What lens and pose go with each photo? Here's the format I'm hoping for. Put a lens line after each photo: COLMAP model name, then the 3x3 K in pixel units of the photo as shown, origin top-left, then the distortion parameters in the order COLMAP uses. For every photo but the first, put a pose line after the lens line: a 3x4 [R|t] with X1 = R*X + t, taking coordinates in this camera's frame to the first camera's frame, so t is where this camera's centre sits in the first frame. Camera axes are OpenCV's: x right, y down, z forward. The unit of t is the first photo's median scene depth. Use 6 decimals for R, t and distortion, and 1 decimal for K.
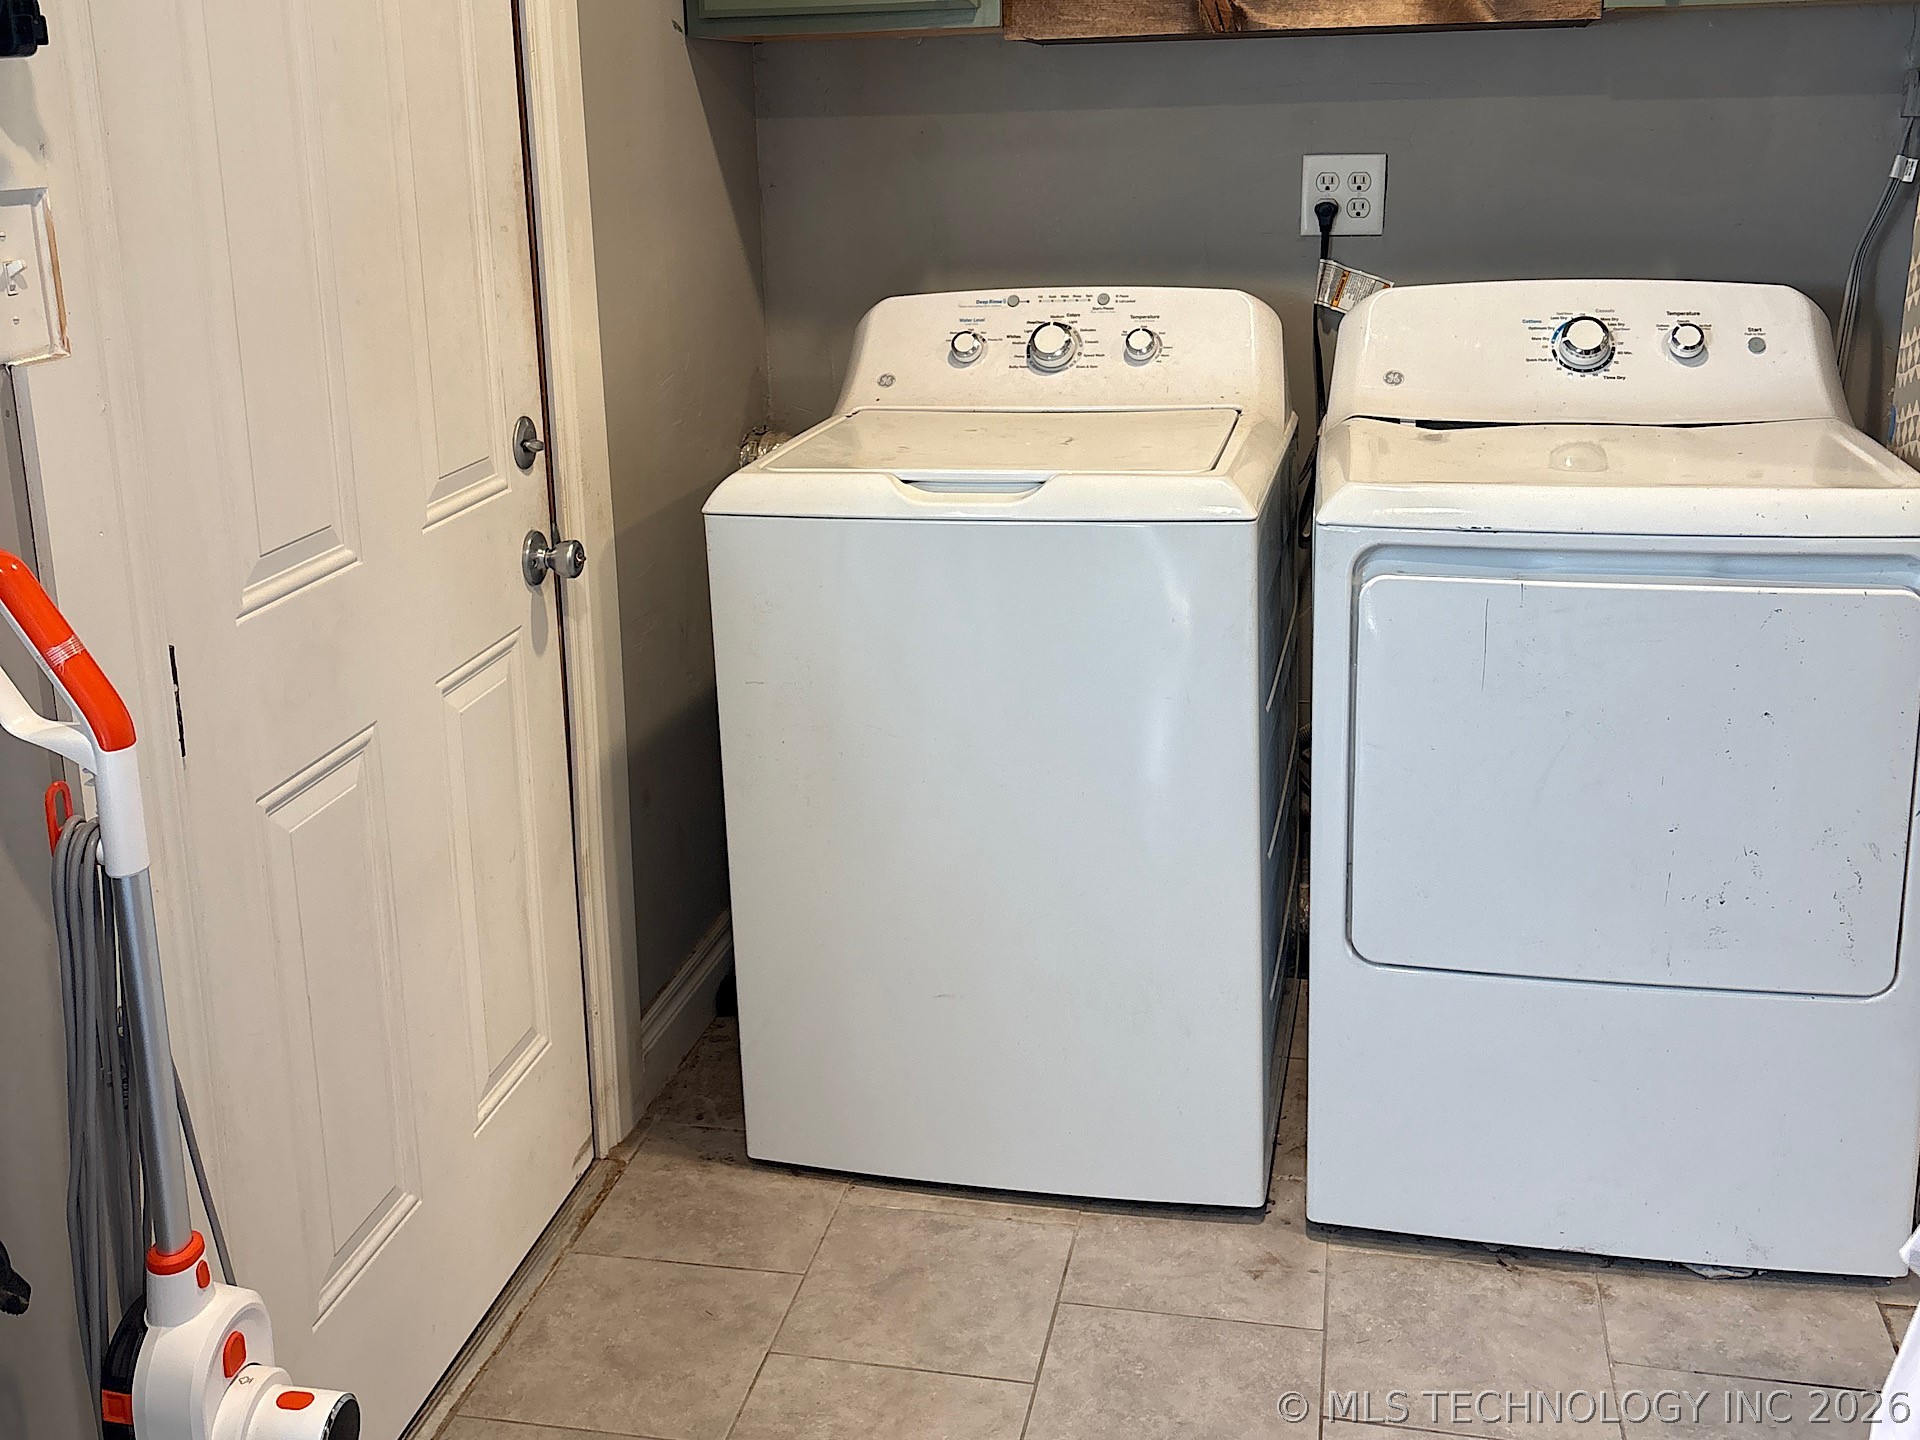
lens RADIAL K [[1921.6, 0, 952.5], [0, 1921.6, 745.2], [0, 0, 1]] dist [0.139063, -0.402942]
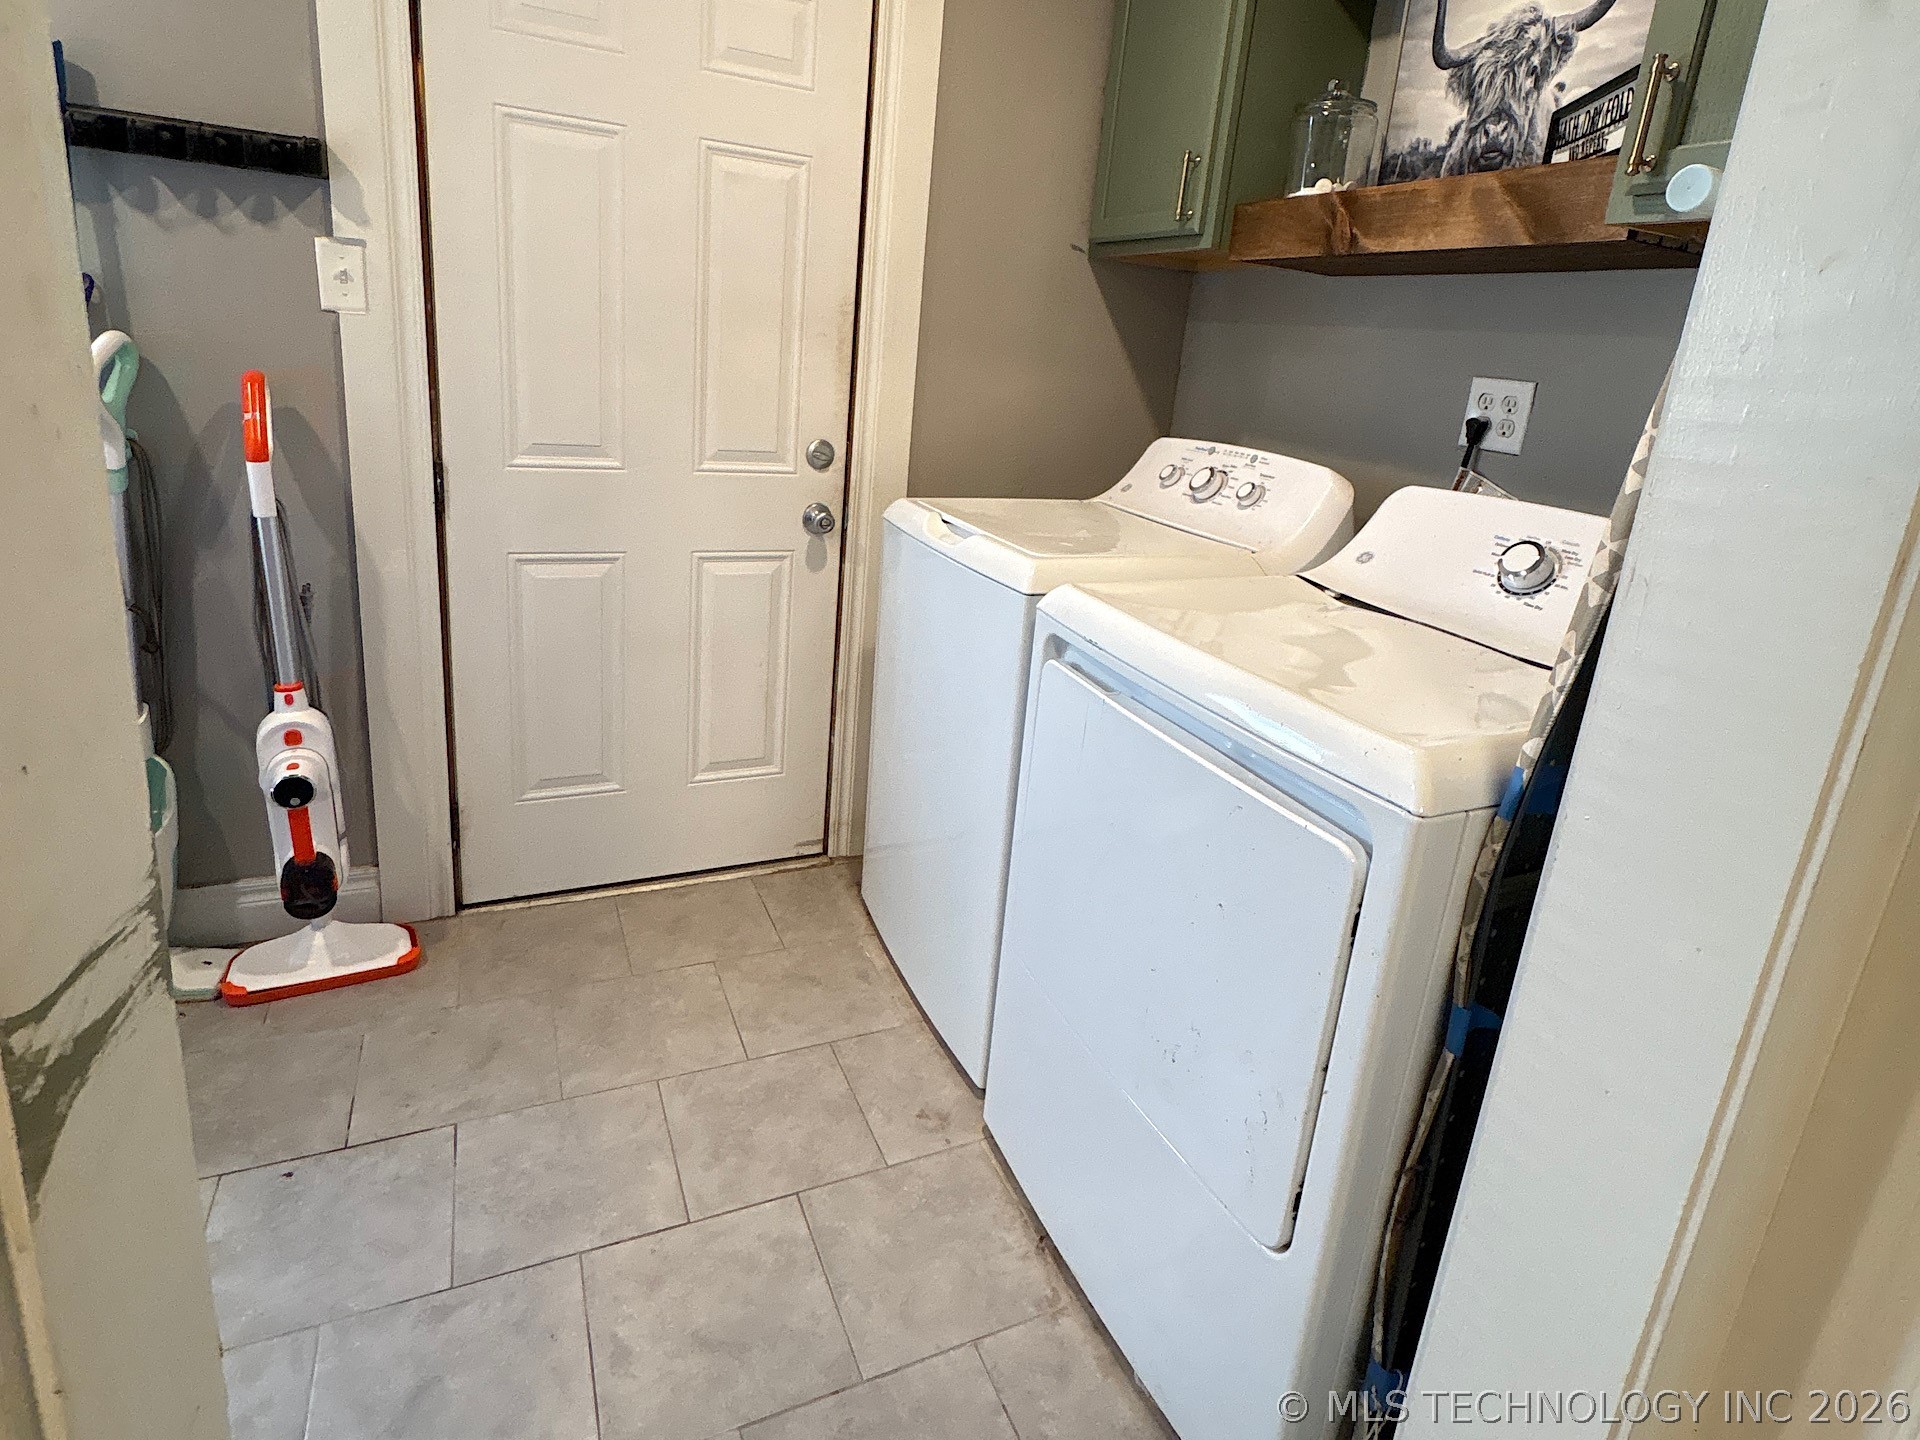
lens RADIAL K [[1003.4, 0, 914.6], [0, 1003.4, 690.9], [0, 0, 1]] dist [-0.002304, 0.001924]
pose [[0.571674, 0.345631, -0.744129, 0.550359], [-0.356019, 0.921609, 0.154556, -0.114608], [0.739215, 0.176569, 0.649911, 0.436121]]
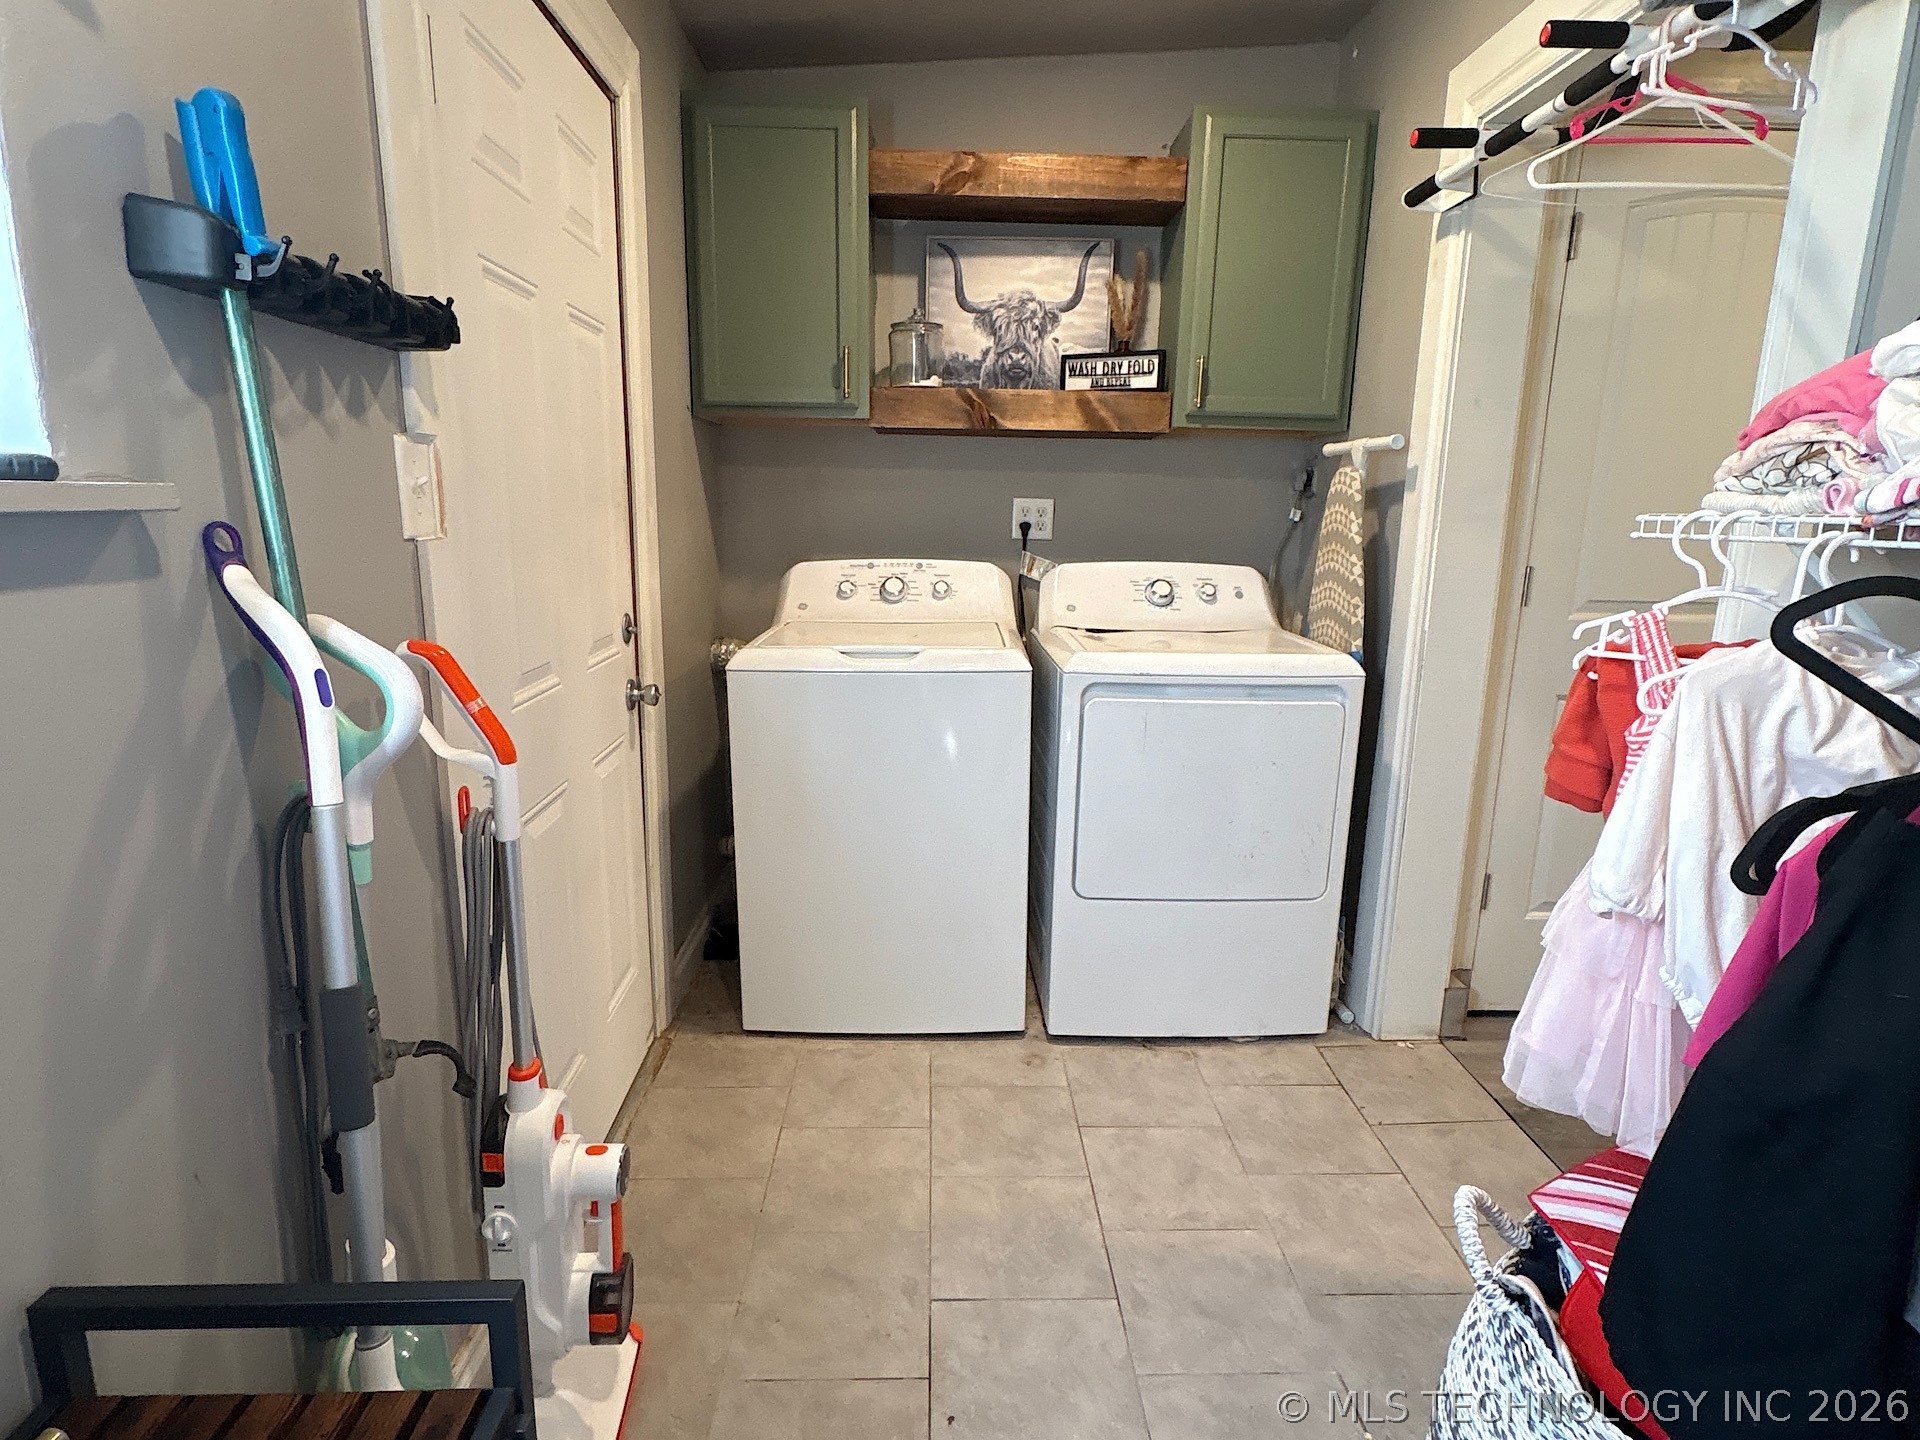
lens RADIAL K [[1010.3, 0, 976.5], [0, 1010.3, 827.1], [0, 0, 1]] dist [0.001347, 0.000103]
pose [[0.968989, -0.032428, 0.244968, -0.128965], [0.035359, 0.999346, -0.007578, 0.039955], [-0.244562, 0.016005, 0.969502, 0.023694]]
